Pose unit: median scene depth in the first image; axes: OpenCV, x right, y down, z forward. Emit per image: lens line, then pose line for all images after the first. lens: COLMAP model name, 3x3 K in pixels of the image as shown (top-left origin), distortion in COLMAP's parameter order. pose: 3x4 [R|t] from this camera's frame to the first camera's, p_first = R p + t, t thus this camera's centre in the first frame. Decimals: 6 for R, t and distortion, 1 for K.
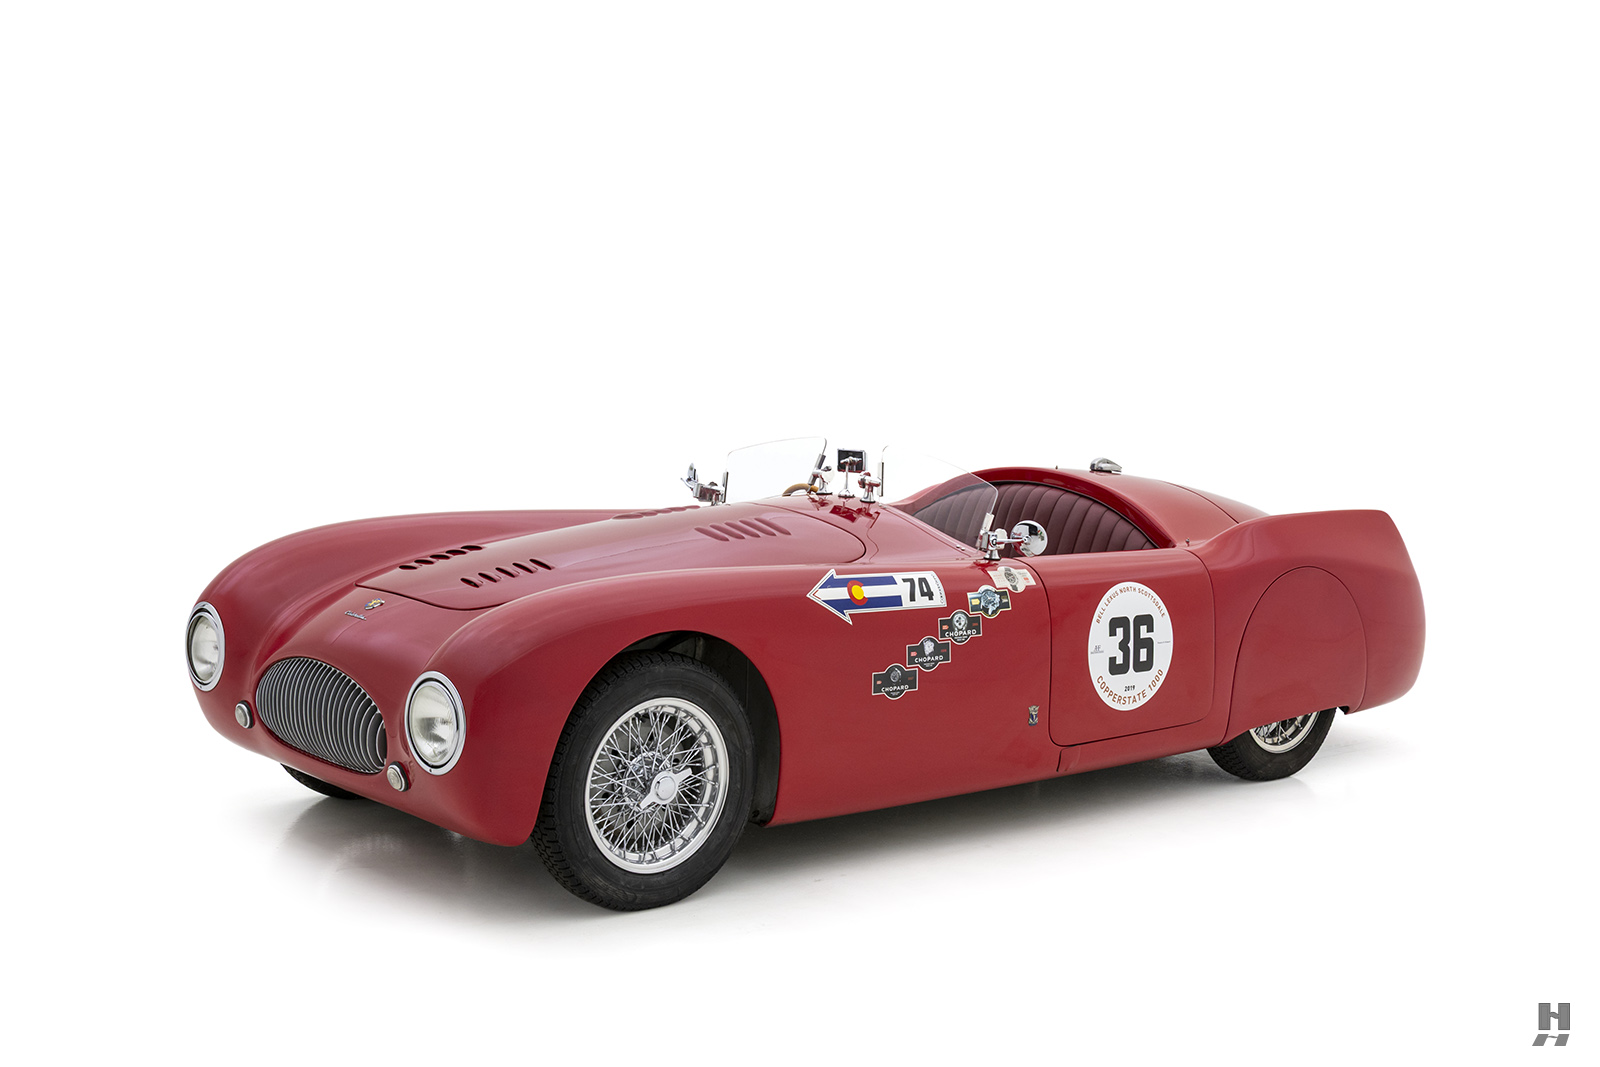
lens RADIAL K [[2187.8, 0, 800.0], [0, 2187.8, 533.5], [0, 0, 1]] dist [-0.031322, -0.021180]
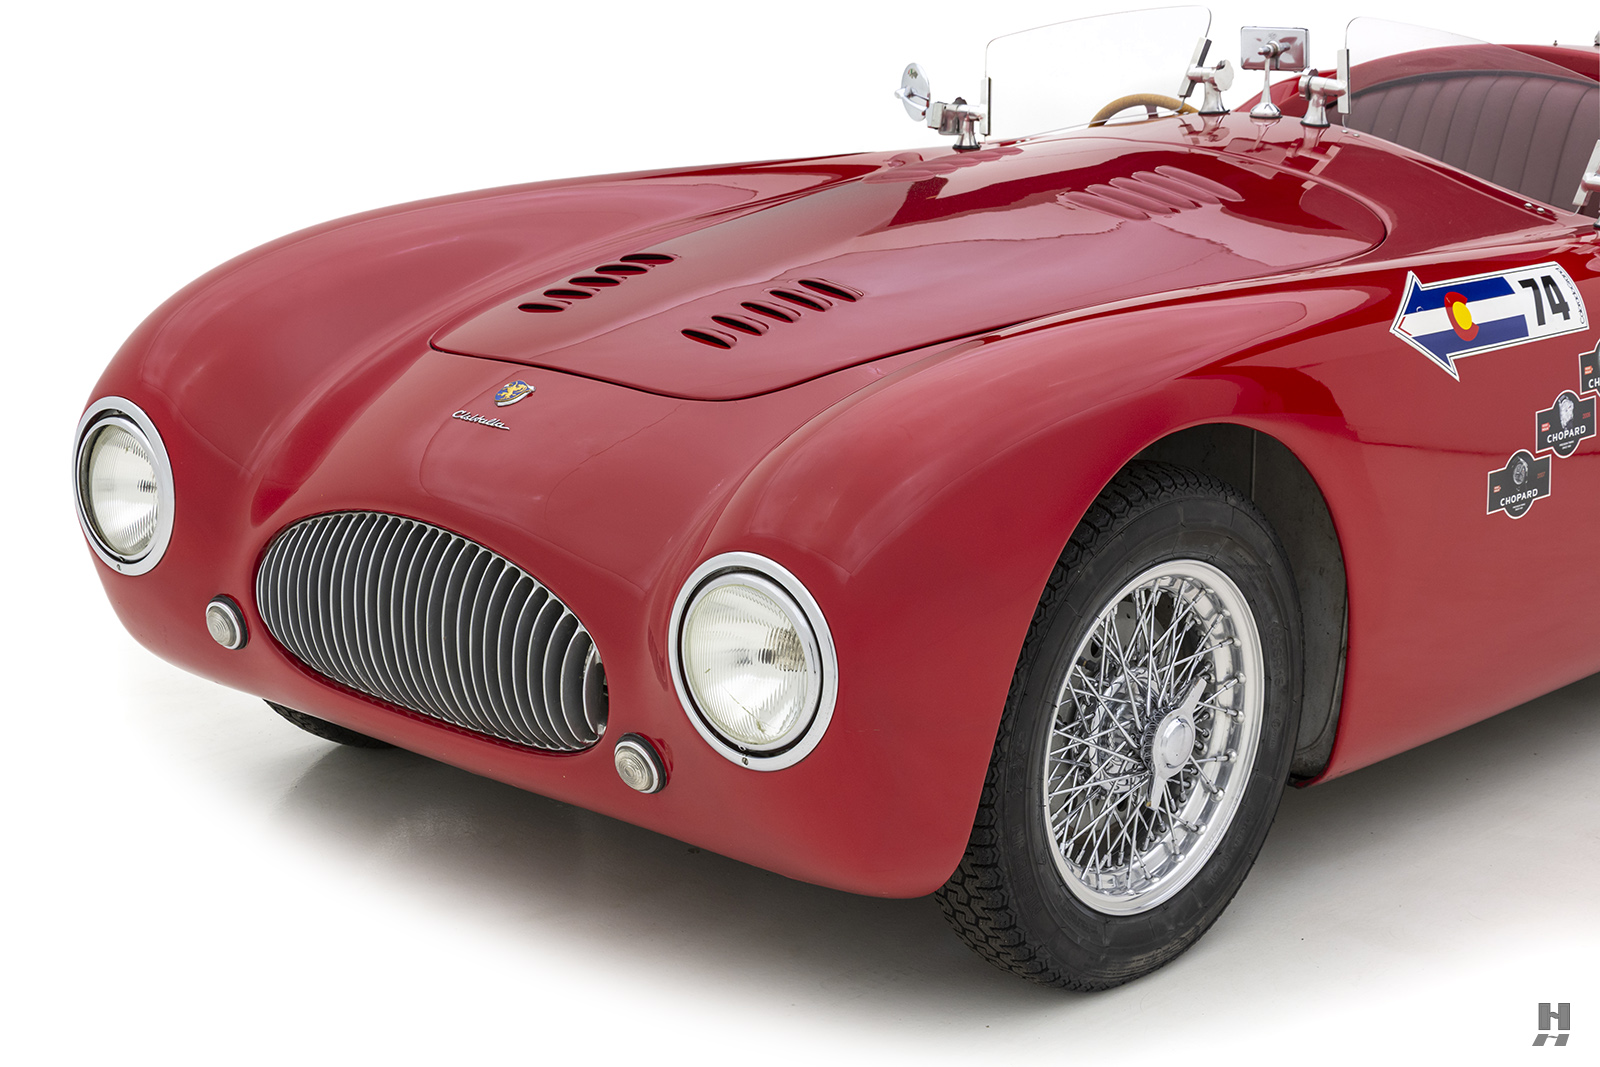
lens RADIAL K [[2921.4, 0, 800.0], [0, 2921.4, 533.5], [0, 0, 1]] dist [-0.069975, 0.422840]
pose [[0.994120, -0.058470, 0.091143, -0.184233], [0.045470, 0.989290, 0.138701, -0.022842], [-0.098276, -0.133741, 0.986131, 0.337202]]
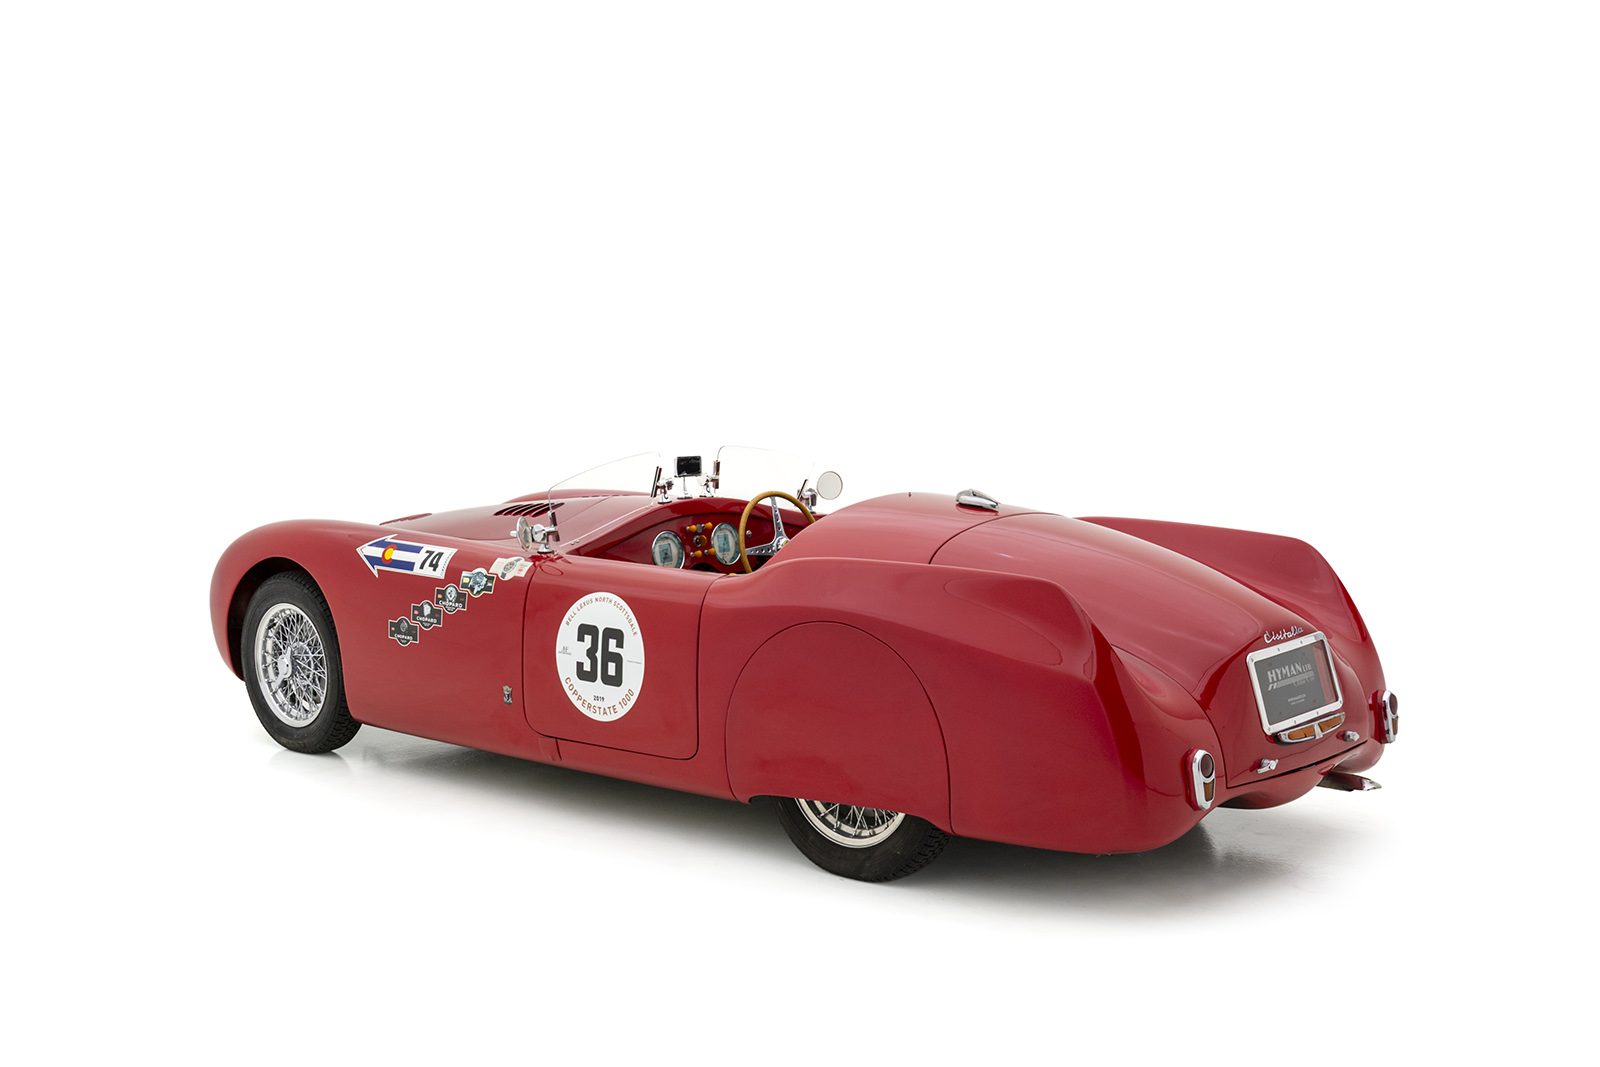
lens RADIAL K [[2097.0, 0, 800.0], [0, 2097.0, 533.5], [0, 0, 1]] dist [-0.027004, -0.024997]
pose [[0.111054, 0.072032, -0.991201, 1.206285], [-0.093644, 0.993691, 0.061721, -0.078440], [0.989393, 0.085965, 0.117098, 1.061937]]
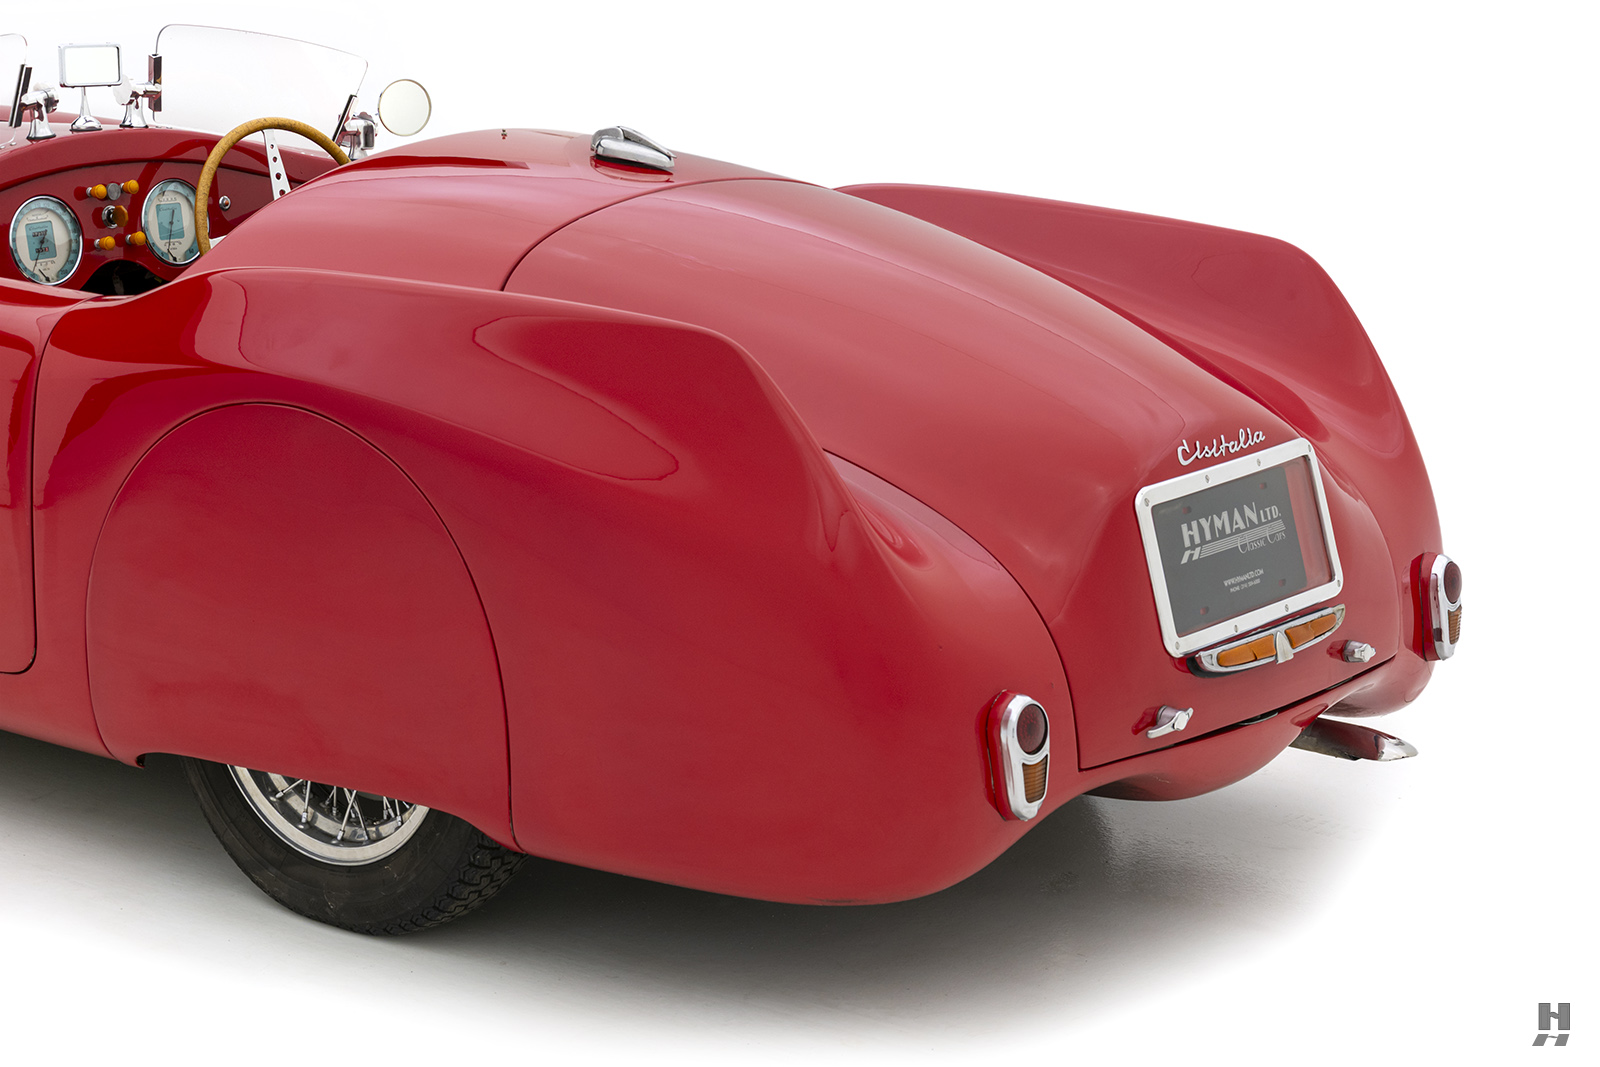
lens RADIAL K [[3418.5, 0, 800.0], [0, 3418.5, 533.5], [0, 0, 1]] dist [-0.002343, -0.391104]
pose [[0.155115, 0.179765, -0.971403, 1.021395], [-0.116443, 0.979777, 0.162721, -0.086928], [0.981010, 0.087872, 0.172910, 1.169017]]
